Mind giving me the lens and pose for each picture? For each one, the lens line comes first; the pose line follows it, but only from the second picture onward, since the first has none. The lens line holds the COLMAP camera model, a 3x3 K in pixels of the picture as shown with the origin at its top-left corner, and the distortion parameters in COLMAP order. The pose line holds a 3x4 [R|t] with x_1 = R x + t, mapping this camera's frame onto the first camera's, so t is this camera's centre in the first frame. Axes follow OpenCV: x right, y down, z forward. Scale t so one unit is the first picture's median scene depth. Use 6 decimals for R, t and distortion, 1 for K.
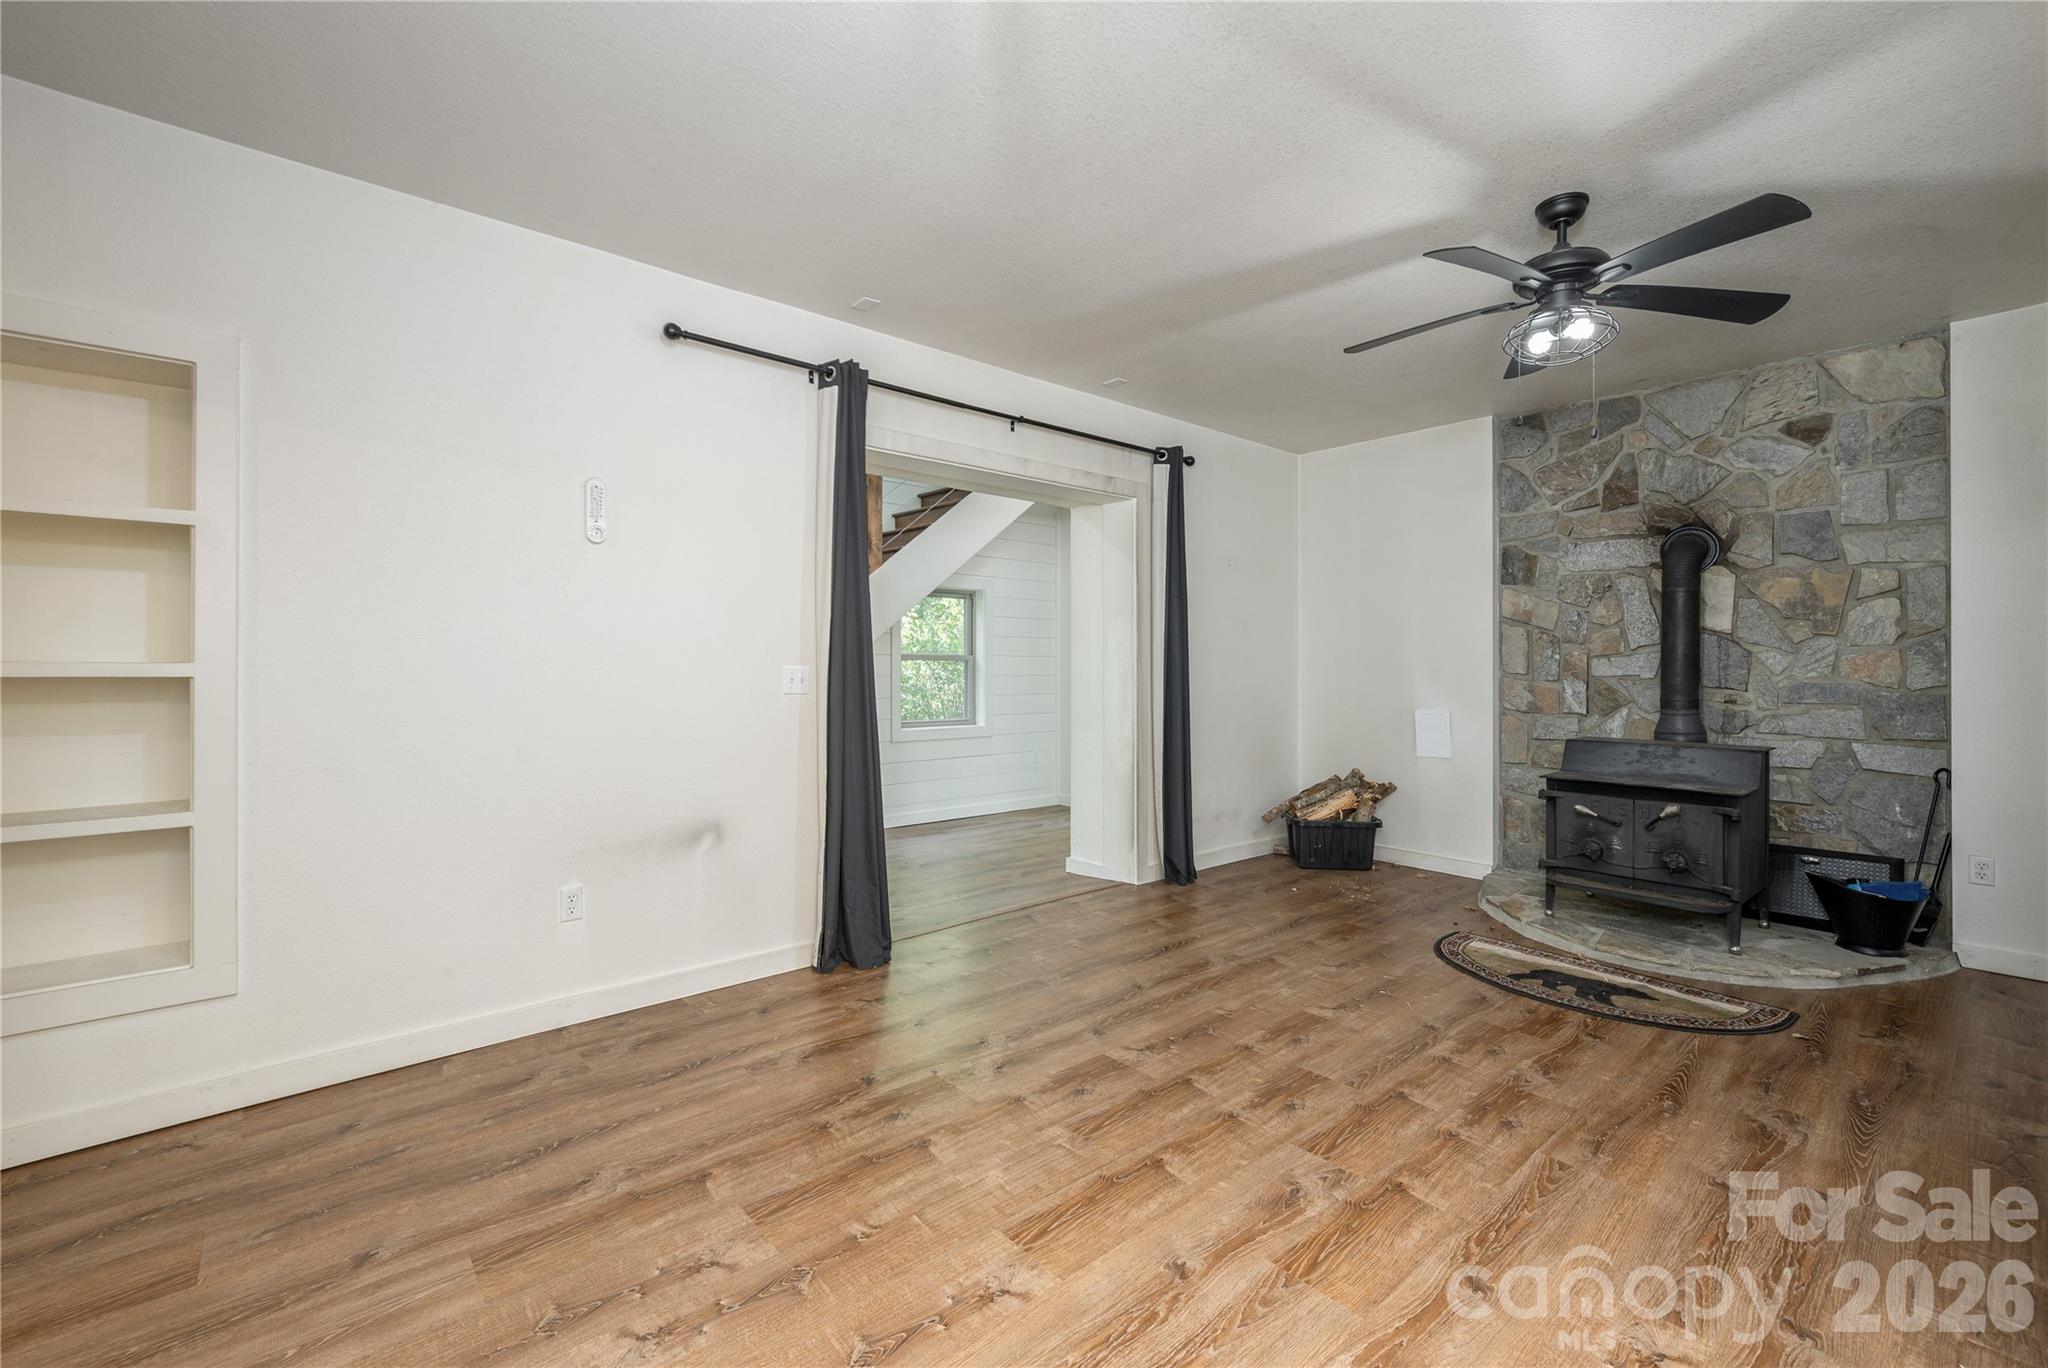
lens RADIAL K [[897.6, 0, 1013.3], [0, 897.6, 670.0], [0, 0, 1]] dist [-0.001255, 0.000016]
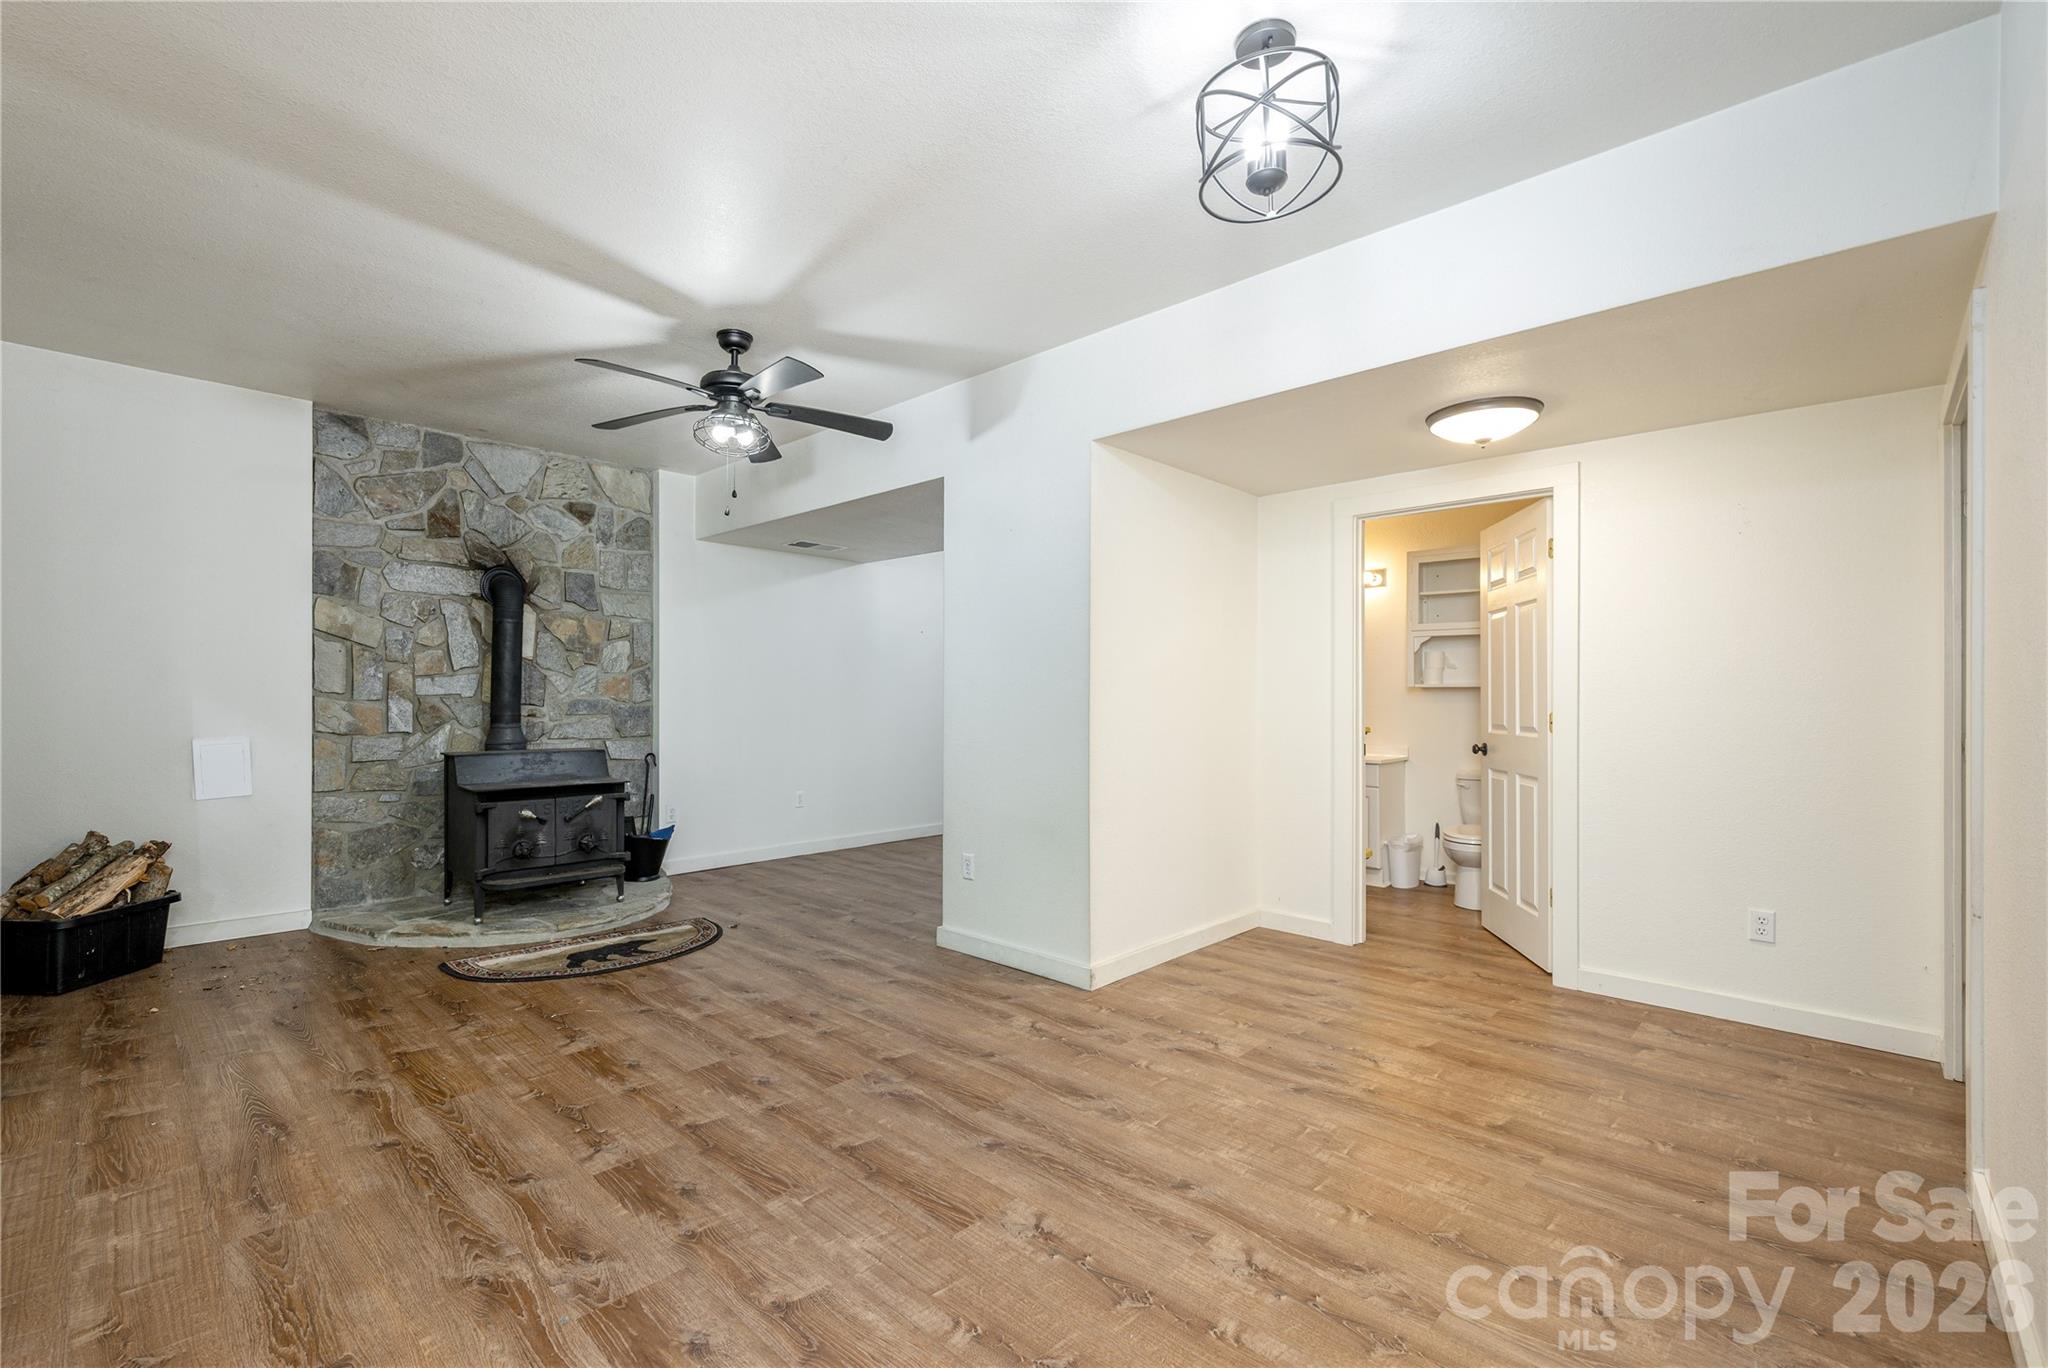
lens RADIAL K [[855.7, 0, 1015.6], [0, 855.7, 695.4], [0, 0, 1]] dist [-0.000019, 0.000063]
pose [[-0.111152, -0.002354, 0.993801, -0.508182], [0.000340, 0.999997, 0.002407, 0.006320], [-0.993803, 0.000606, -0.111150, 0.535709]]
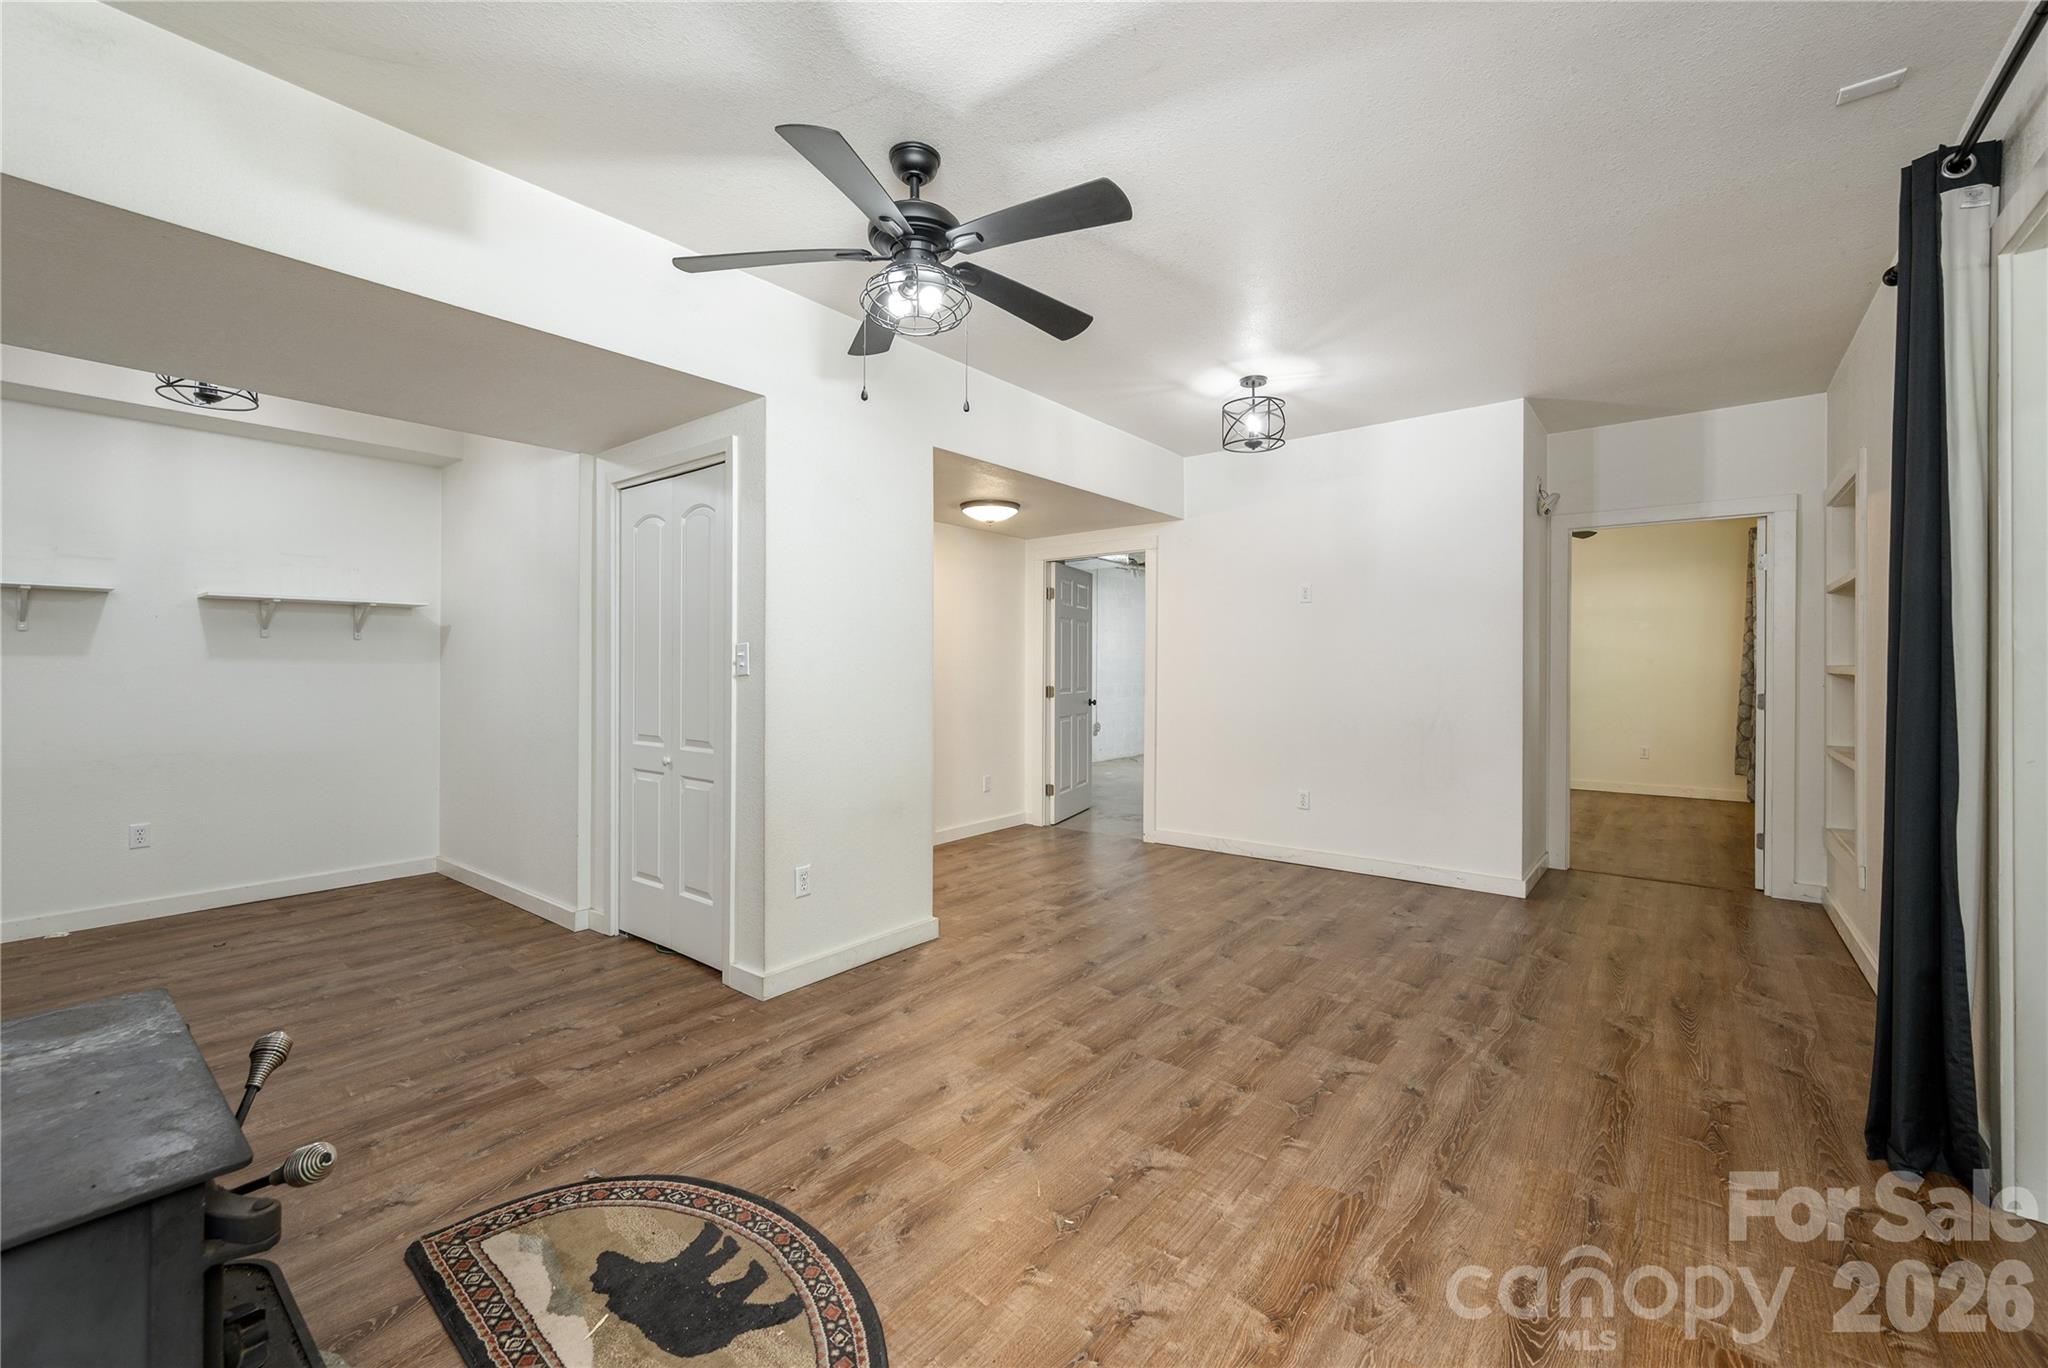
lens RADIAL K [[815.3, 0, 1023.4], [0, 815.3, 670.6], [0, 0, 1]] dist [0.003560, 0.000240]
pose [[-0.985097, -0.000841, -0.171998, 0.474427], [-0.002421, 0.999957, 0.008974, -0.006221], [0.171983, 0.009257, -0.985056, 1.349928]]
